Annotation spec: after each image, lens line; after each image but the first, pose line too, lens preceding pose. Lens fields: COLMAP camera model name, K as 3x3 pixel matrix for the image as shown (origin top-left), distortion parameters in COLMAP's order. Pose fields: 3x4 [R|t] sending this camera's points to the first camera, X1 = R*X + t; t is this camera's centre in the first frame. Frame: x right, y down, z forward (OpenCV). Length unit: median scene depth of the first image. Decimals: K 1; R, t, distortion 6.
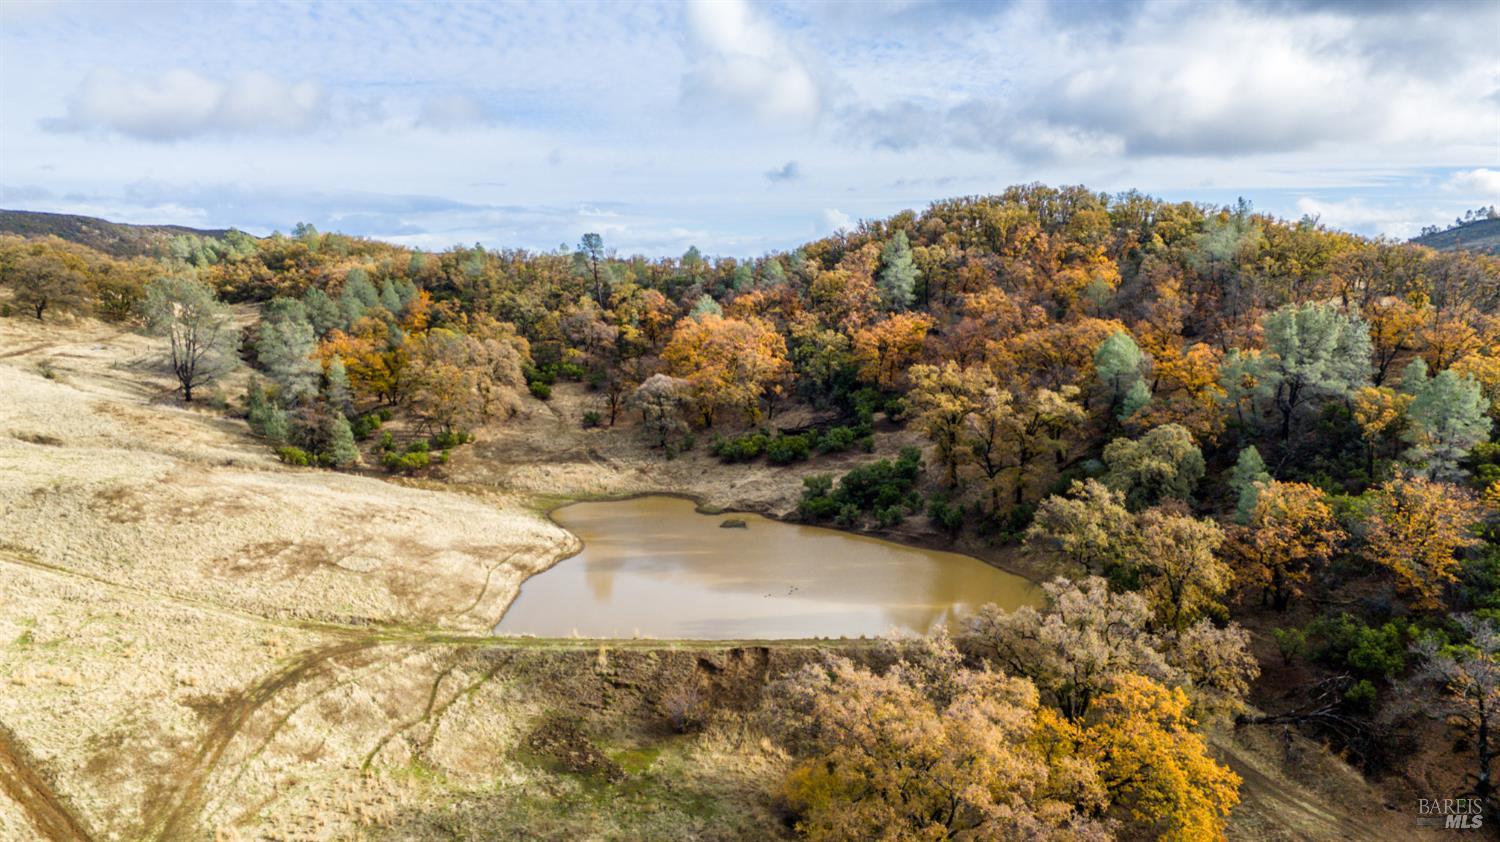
lens RADIAL K [[1069.9, 0, 751.7], [0, 1069.9, 411.2], [0, 0, 1]] dist [0.052533, -0.002736]
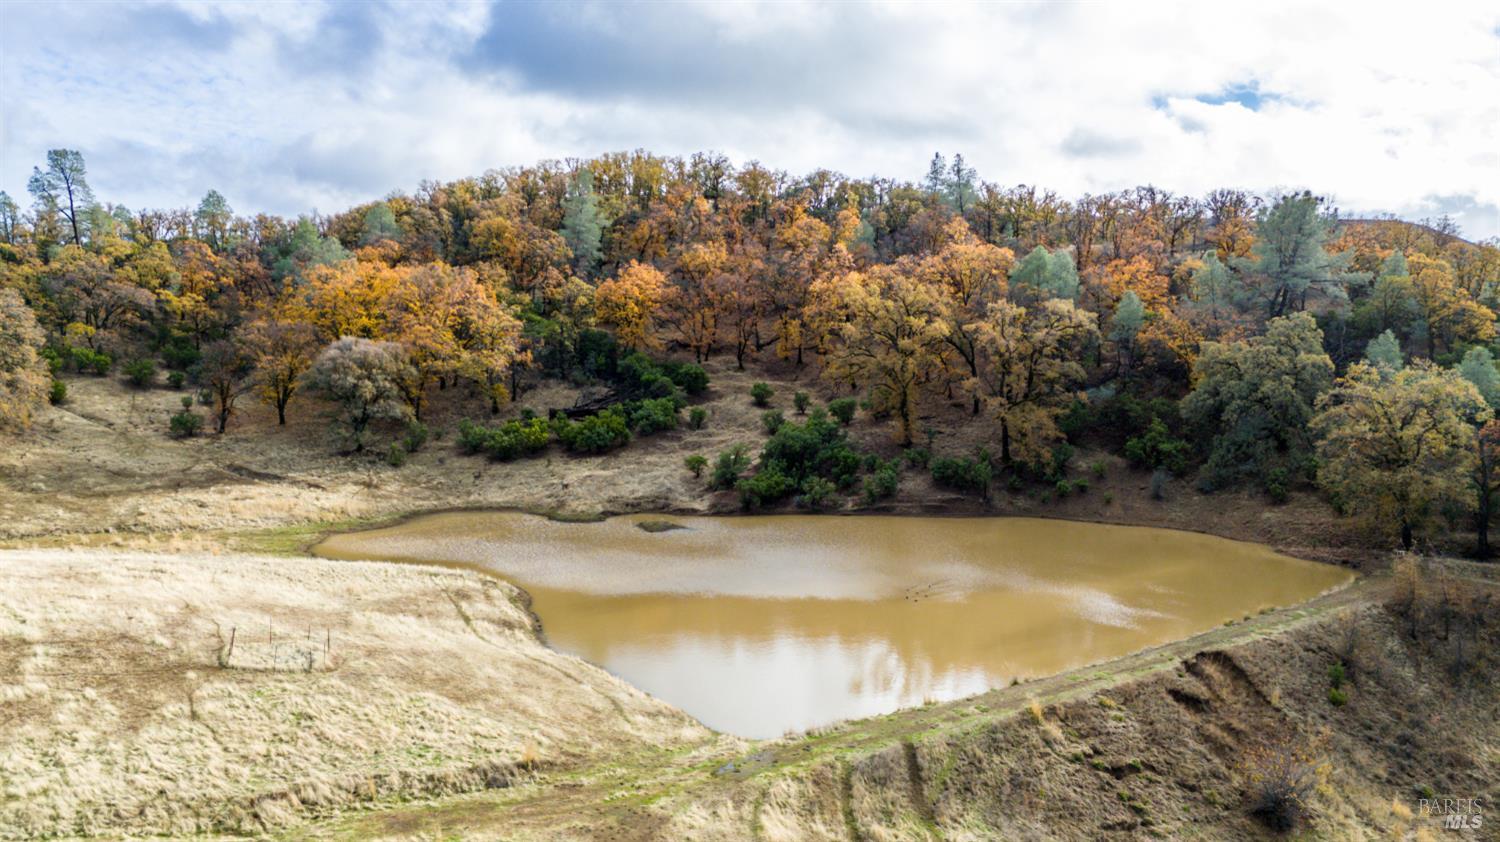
lens RADIAL K [[1069.9, 0, 751.7], [0, 1069.9, 411.2], [0, 0, 1]] dist [0.052533, -0.002736]
pose [[0.810842, -0.046251, 0.583434, -0.273211], [0.077426, 0.996588, -0.028601, 0.046786], [-0.580120, 0.068364, 0.811657, 0.346032]]
